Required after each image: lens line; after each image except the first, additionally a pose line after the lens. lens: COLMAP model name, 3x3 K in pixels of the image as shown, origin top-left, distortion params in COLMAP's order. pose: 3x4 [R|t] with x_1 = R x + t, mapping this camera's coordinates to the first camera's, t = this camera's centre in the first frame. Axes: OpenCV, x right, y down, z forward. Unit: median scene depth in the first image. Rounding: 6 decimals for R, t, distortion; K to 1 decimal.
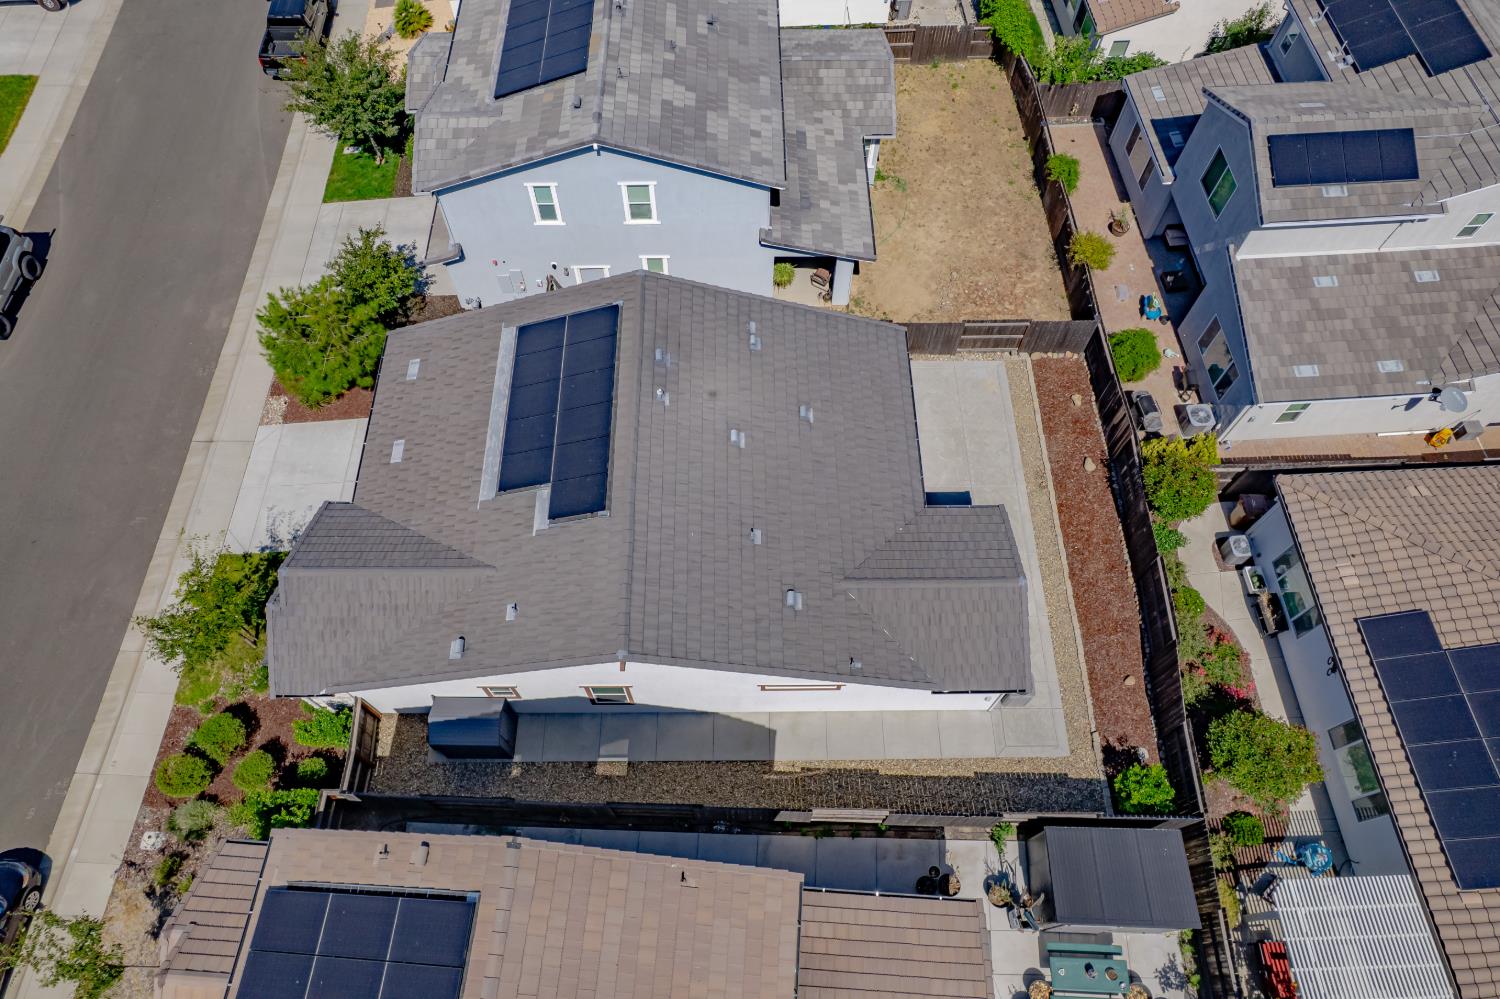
lens RADIAL K [[965.4, 0, 737.9], [0, 965.4, 504.1], [0, 0, 1]] dist [-0.076408, 0.066896]
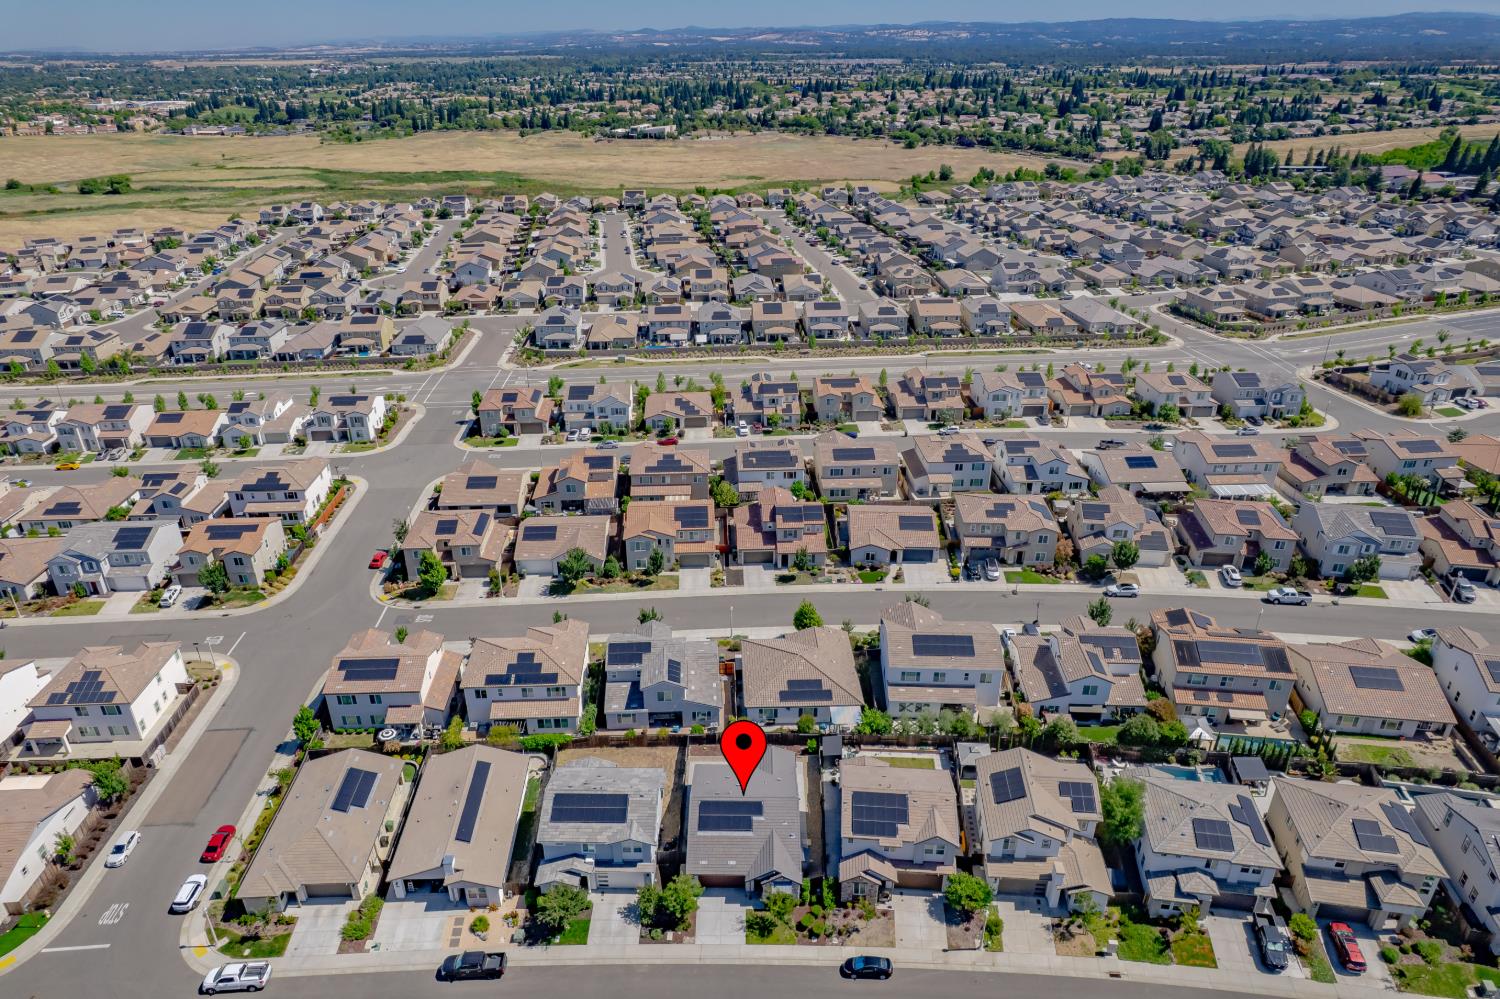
lens RADIAL K [[965.4, 0, 741.9], [0, 965.4, 497.7], [0, 0, 1]] dist [-0.076408, 0.066896]
pose [[0.018384, -0.435861, 0.899826, -2.955830], [0.886304, 0.423630, 0.187091, -1.259254], [-0.462739, 0.794080, 0.394093, -1.486793]]
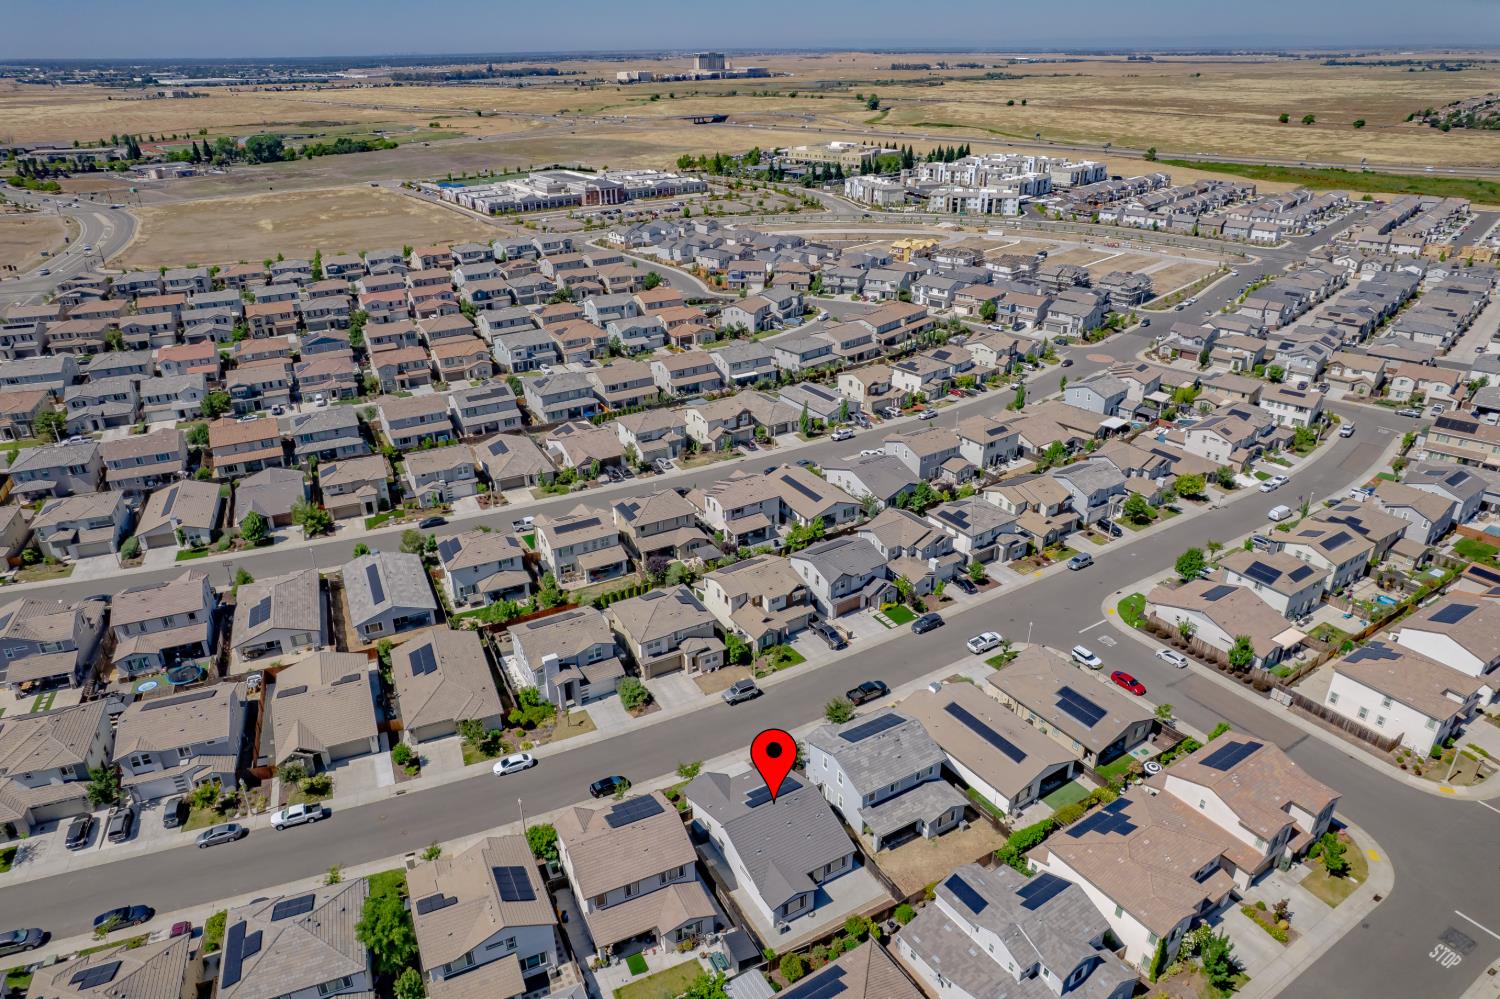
lens RADIAL K [[965.4, 0, 745.1], [0, 965.4, 498.4], [0, 0, 1]] dist [-0.076408, 0.066896]
pose [[0.492519, 0.373874, -0.785903, 2.336203], [-0.766610, 0.613852, -0.188403, -0.011051], [0.411989, 0.695273, 0.588949, -2.153097]]
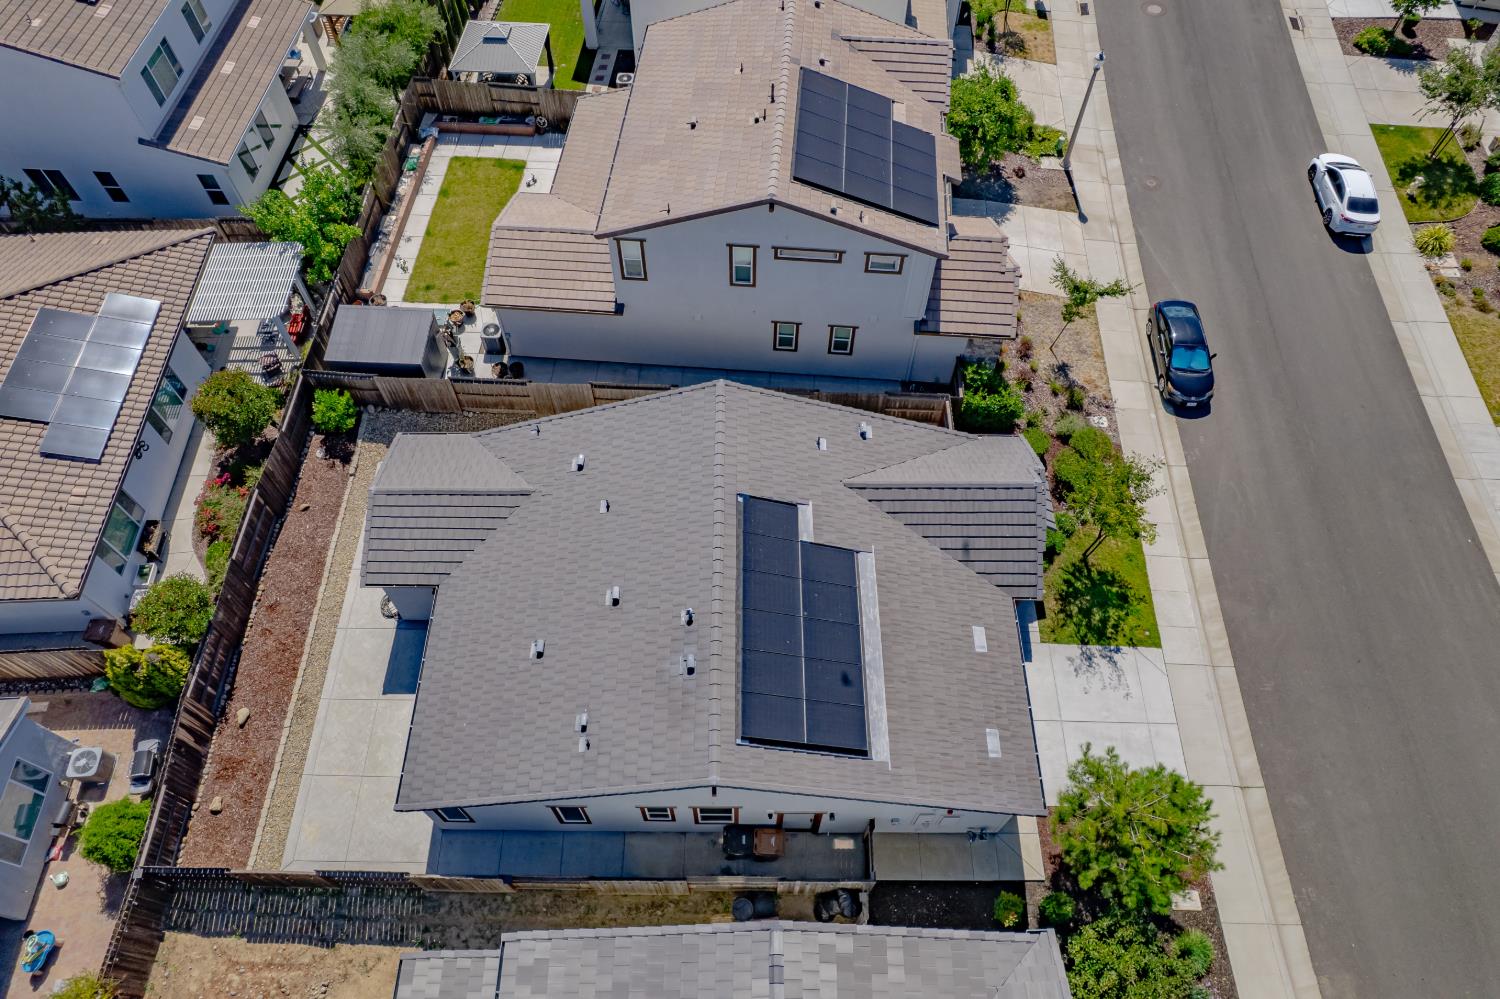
lens RADIAL K [[965.4, 0, 742.4], [0, 965.4, 501.0], [0, 0, 1]] dist [-0.076408, 0.066896]
pose [[-0.999939, -0.008384, 0.007213, -0.128786], [0.010420, -0.495715, 0.868423, -0.809069], [-0.003705, 0.868445, 0.495772, 0.417562]]
